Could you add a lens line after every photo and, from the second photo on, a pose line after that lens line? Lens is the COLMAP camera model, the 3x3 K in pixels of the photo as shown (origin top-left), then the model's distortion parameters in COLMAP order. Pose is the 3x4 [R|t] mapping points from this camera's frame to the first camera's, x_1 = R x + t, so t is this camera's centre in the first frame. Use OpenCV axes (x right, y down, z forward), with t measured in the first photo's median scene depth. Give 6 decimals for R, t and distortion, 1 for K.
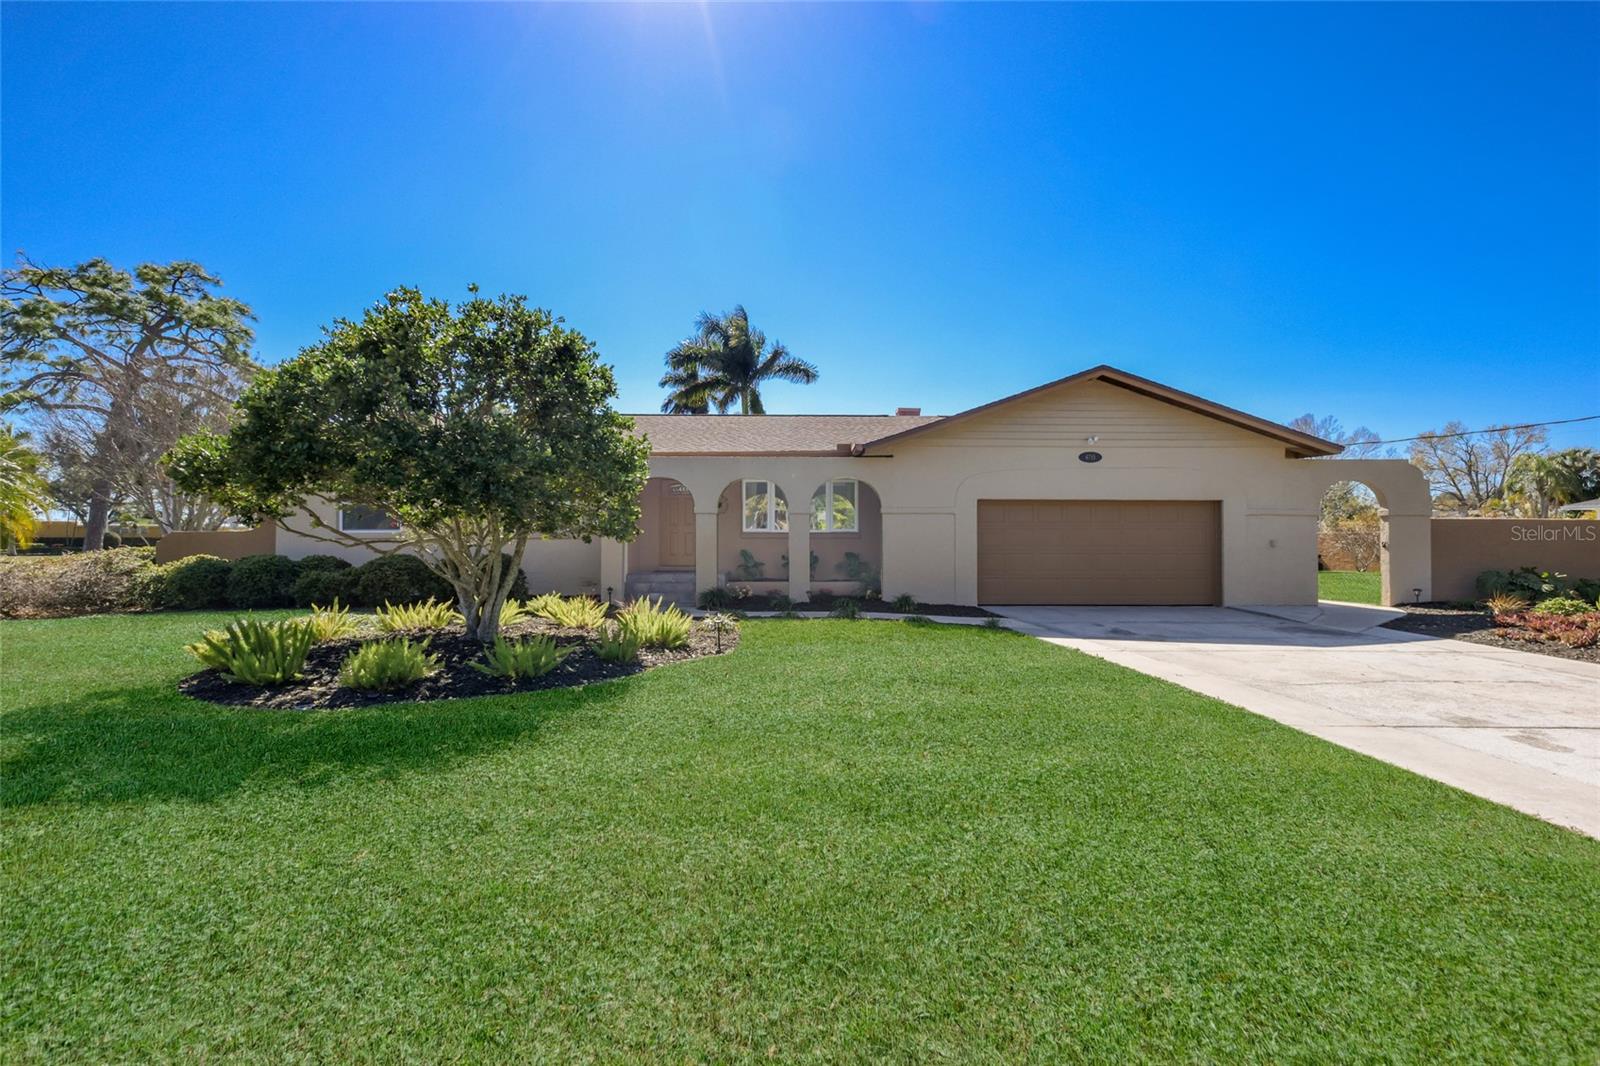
lens RADIAL K [[697.7, 0, 798.5], [0, 697.7, 533.0], [0, 0, 1]] dist [0.019198, -0.002170]
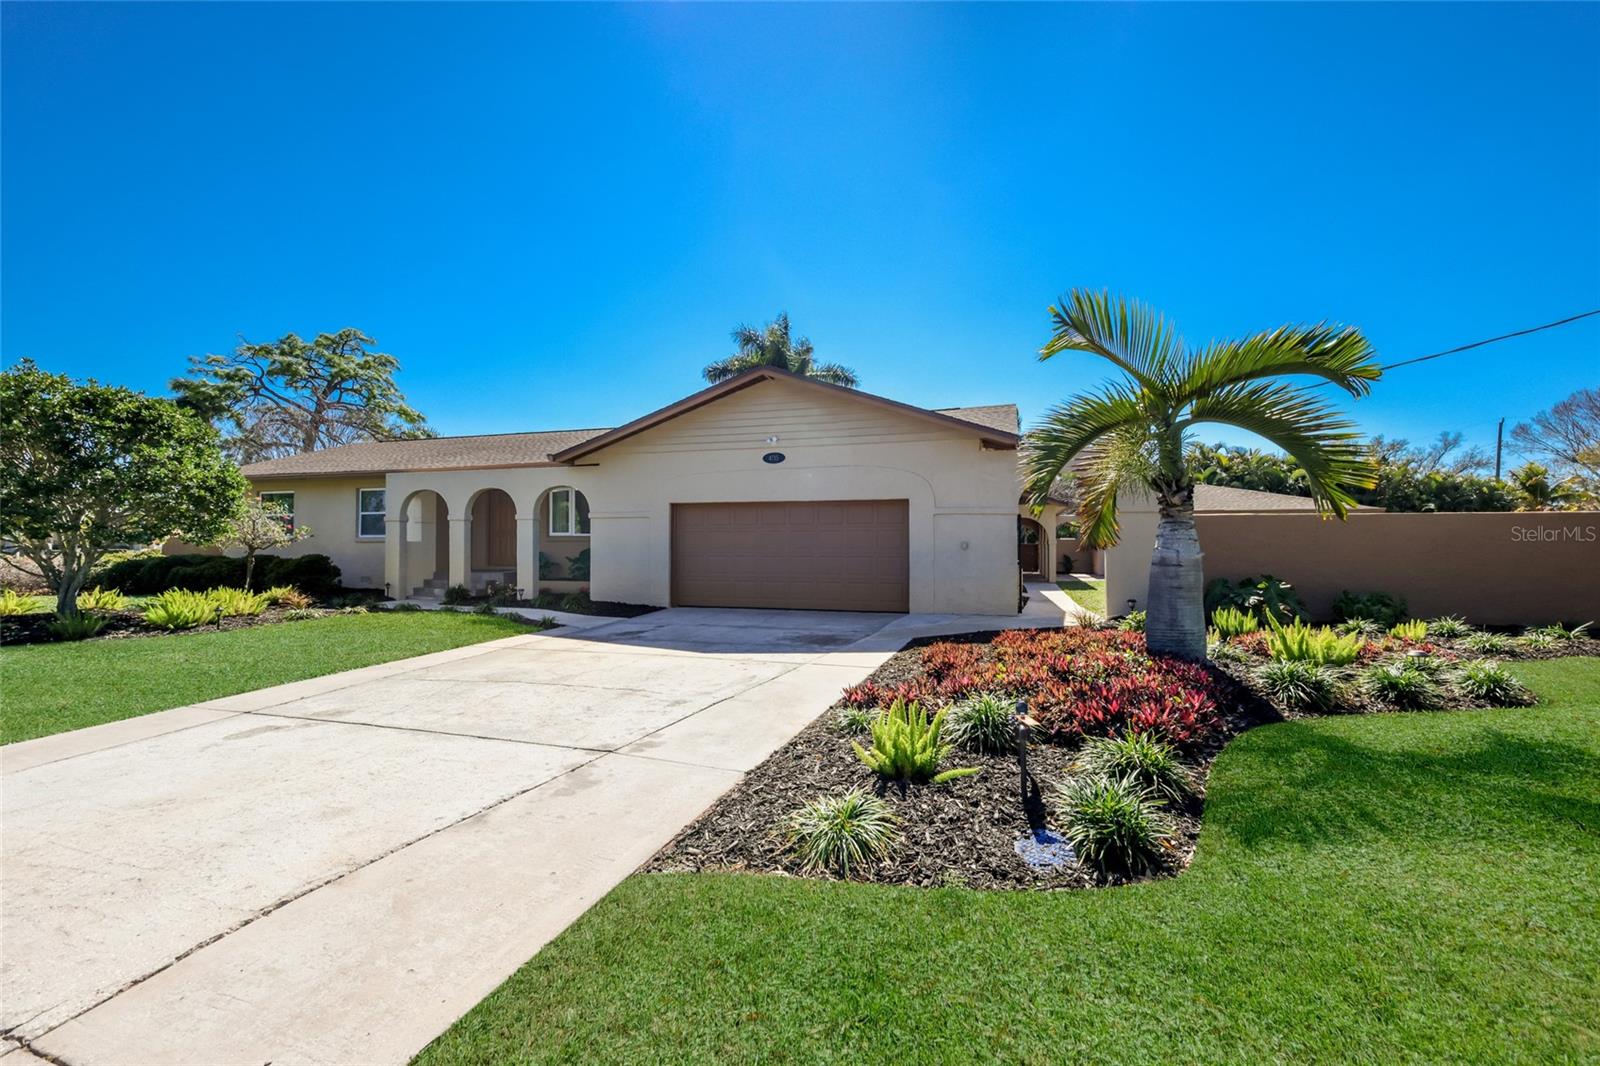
lens RADIAL K [[697.7, 0, 799.7], [0, 697.7, 533.0], [0, 0, 1]] dist [0.019198, -0.002170]
pose [[0.948984, -0.005159, -0.315282, 0.758662], [0.003791, 0.999981, -0.004951, 0.001733], [0.315302, 0.003503, 0.948985, 0.085301]]
